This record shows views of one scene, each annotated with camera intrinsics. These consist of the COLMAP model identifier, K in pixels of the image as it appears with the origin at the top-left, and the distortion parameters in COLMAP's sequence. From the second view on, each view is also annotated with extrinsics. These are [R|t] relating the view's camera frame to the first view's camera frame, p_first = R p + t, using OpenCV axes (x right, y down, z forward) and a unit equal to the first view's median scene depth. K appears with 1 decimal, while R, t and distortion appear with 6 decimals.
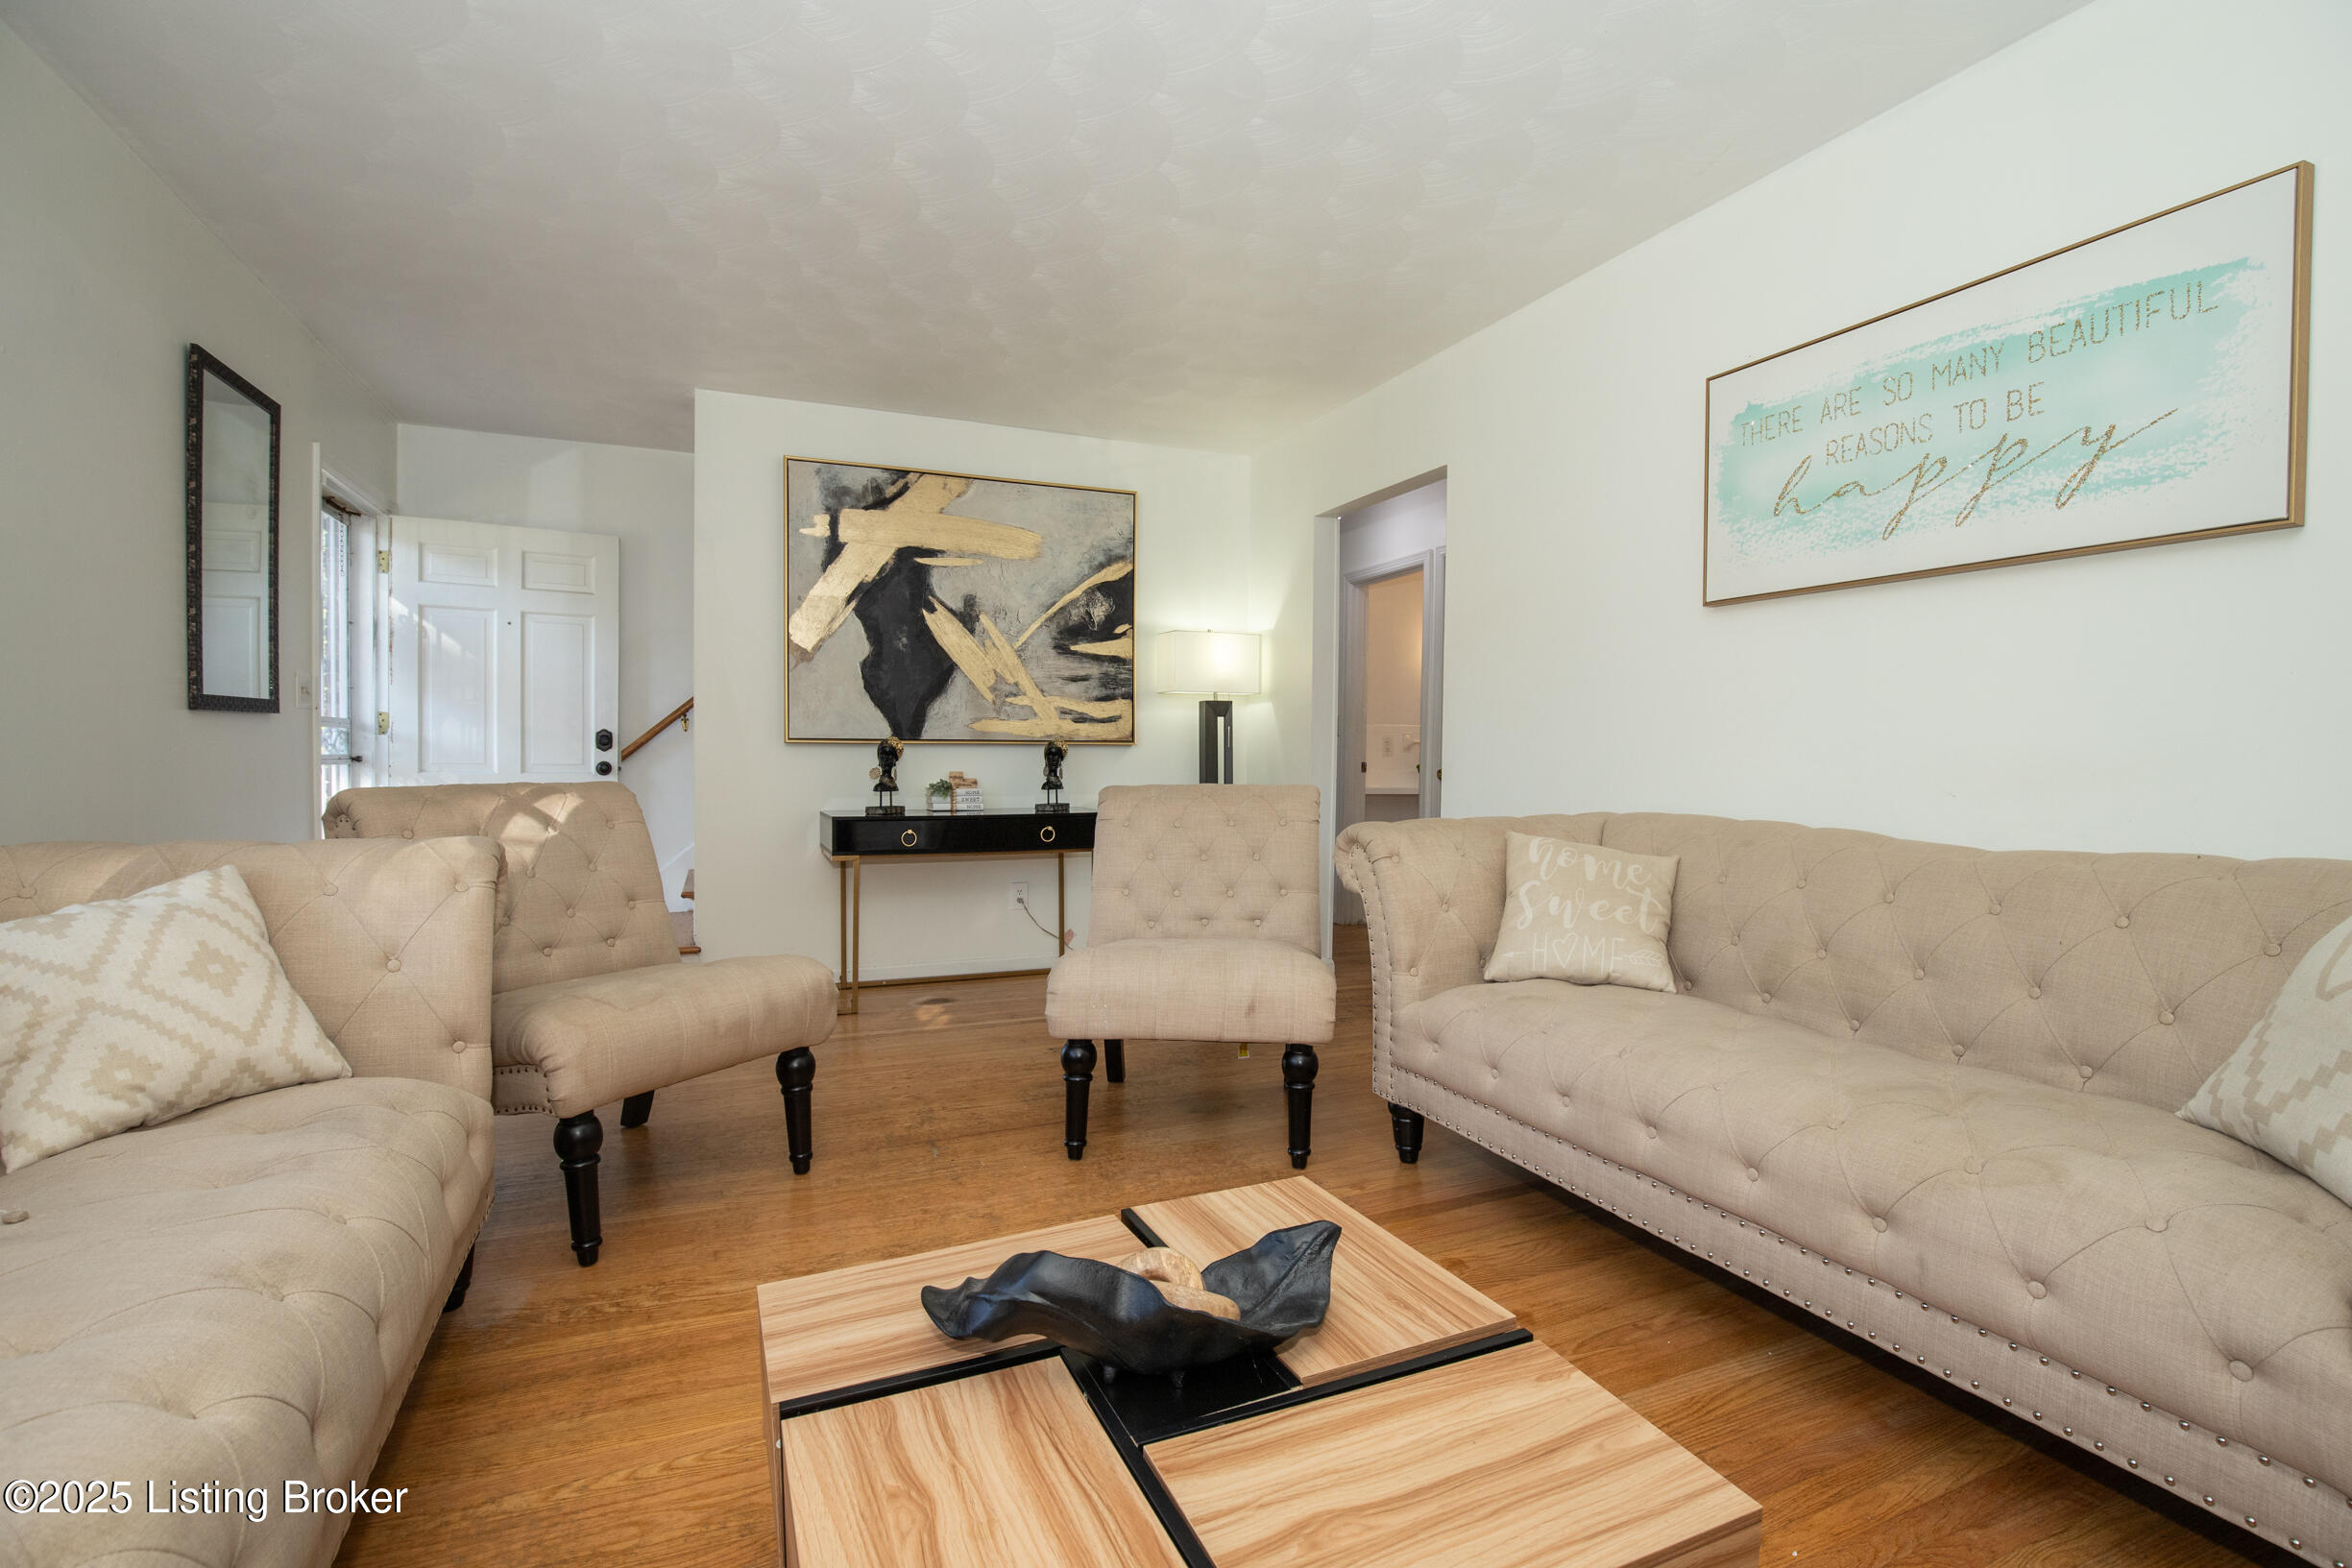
lens RADIAL K [[1072.7, 0, 1180.3], [0, 1072.7, 777.3], [0, 0, 1]] dist [-0.028943, 0.003485]
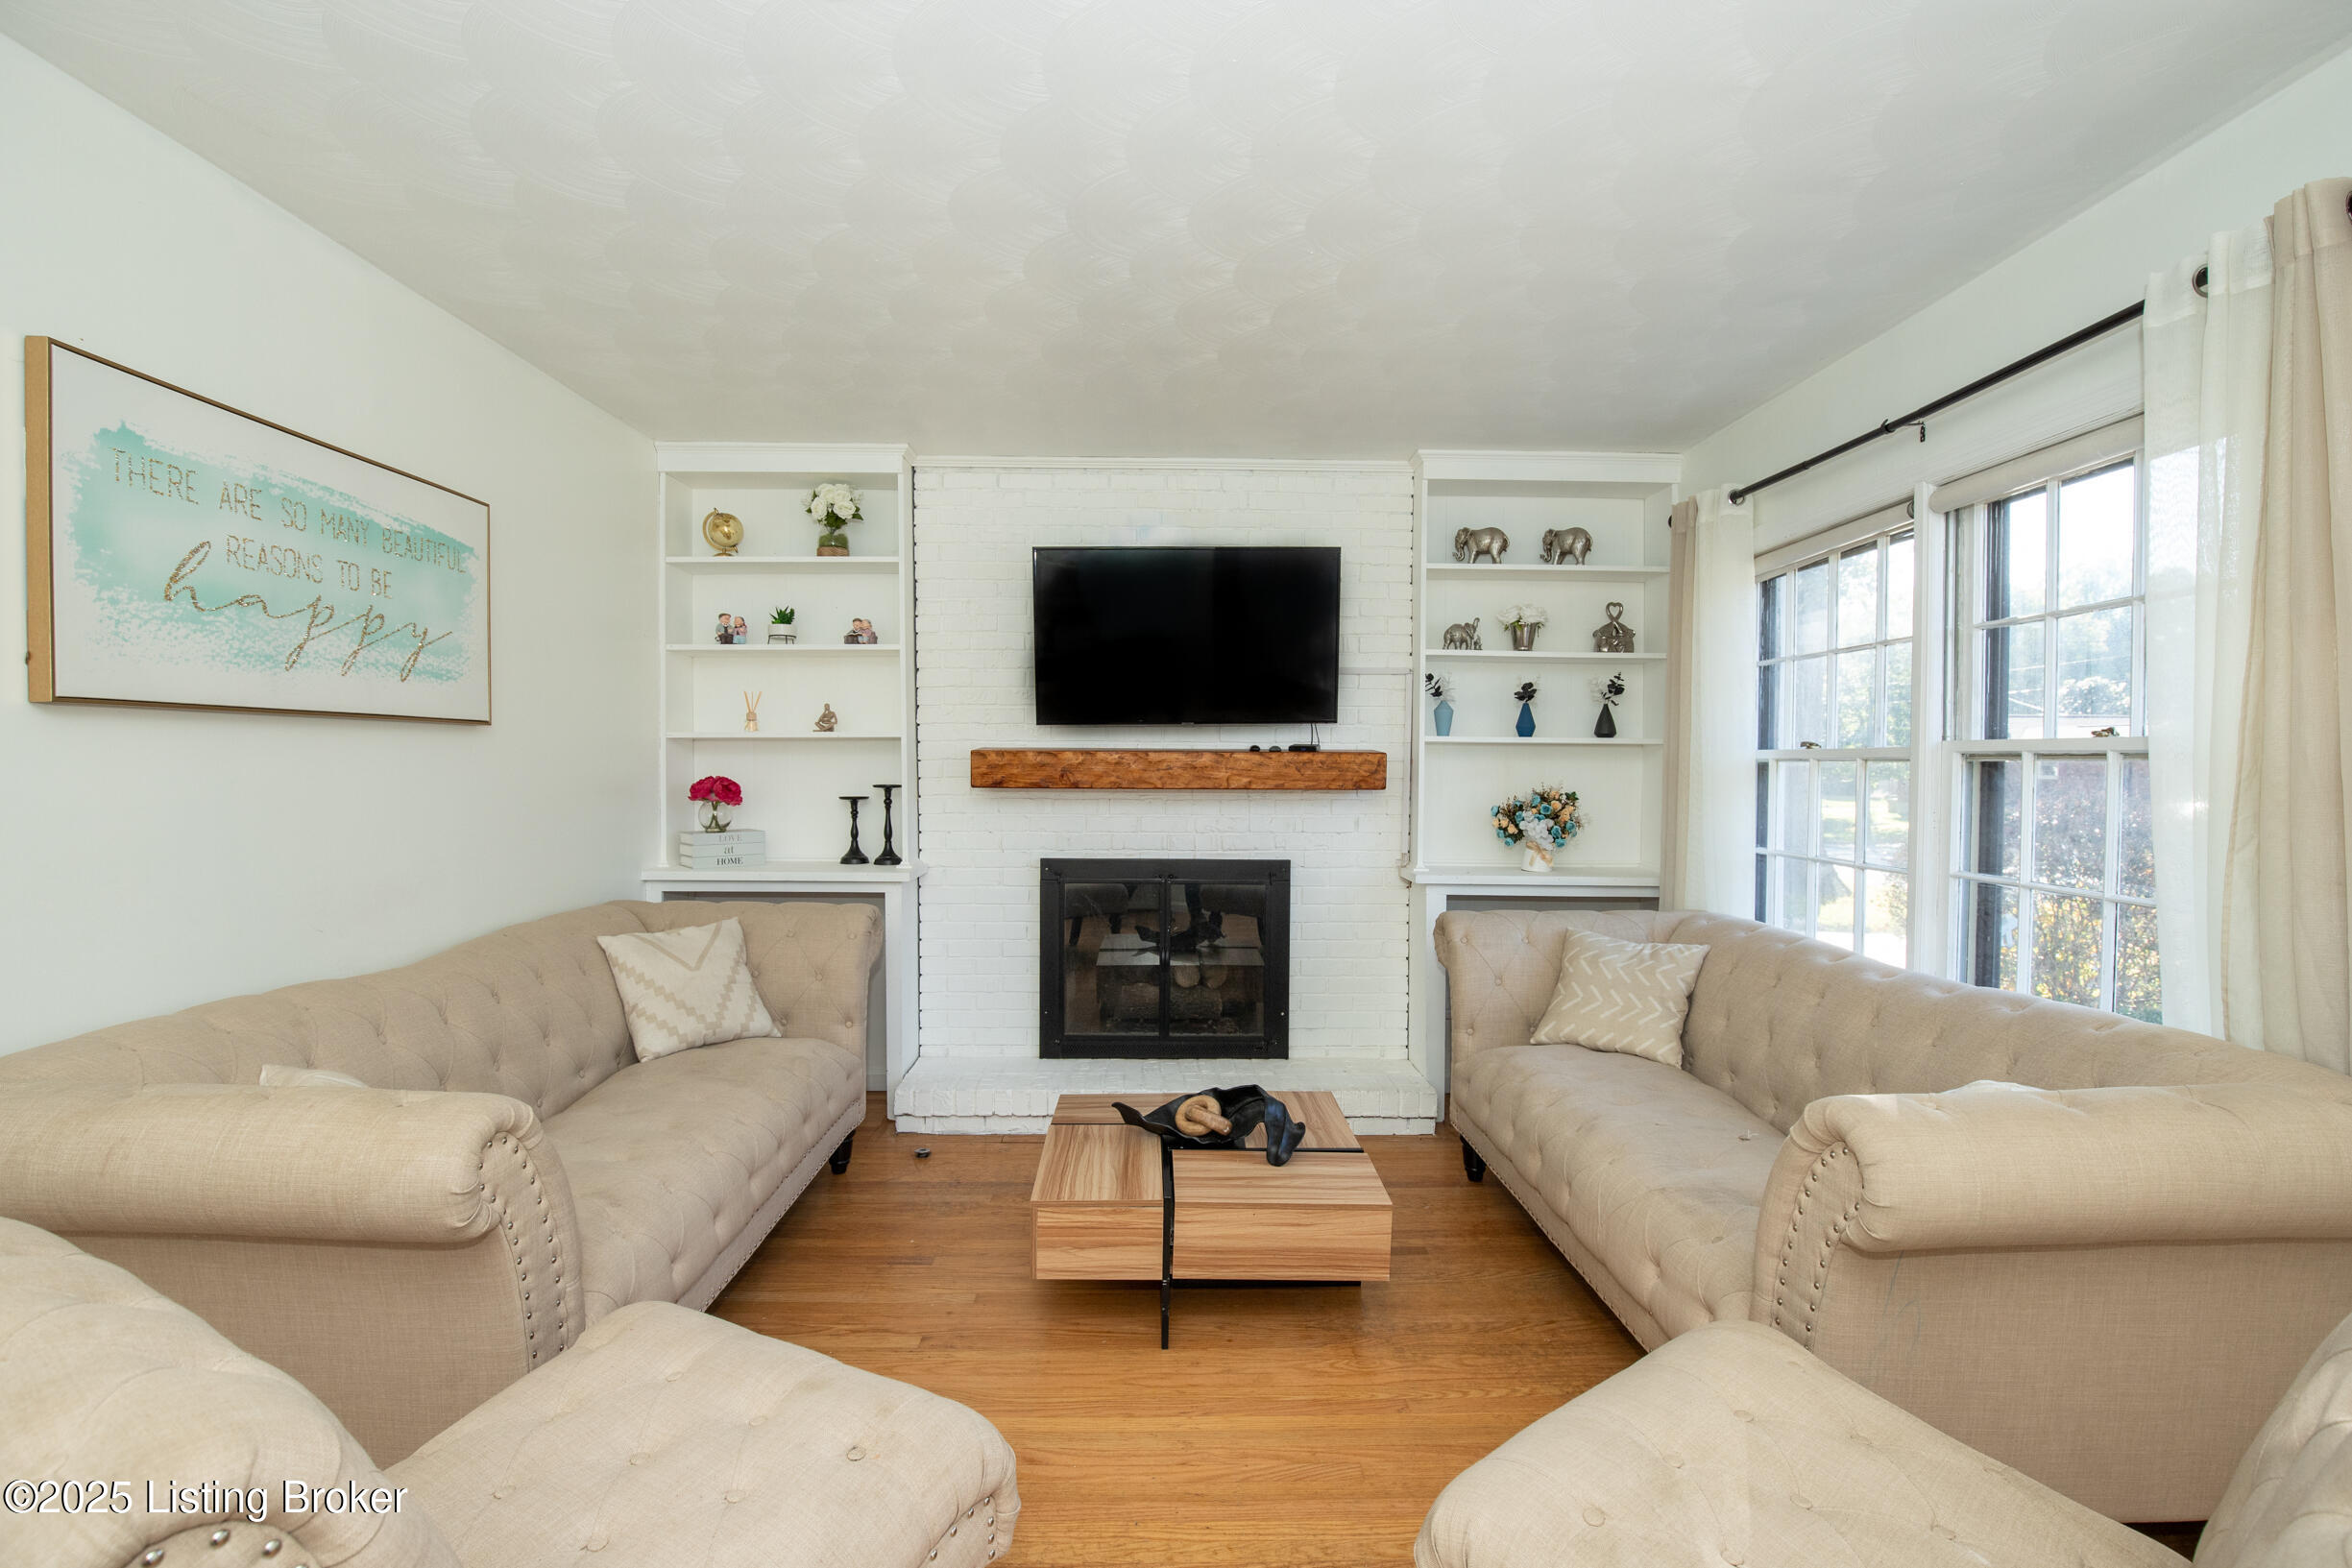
lens RADIAL K [[1072.7, 0, 1178.9], [0, 1072.7, 791.6], [0, 0, 1]] dist [-0.028943, 0.003485]
pose [[-0.918755, -0.020035, 0.394320, -0.456383], [0.000226, 0.998685, 0.051268, -0.175410], [-0.394828, 0.047192, -0.917542, 1.646303]]
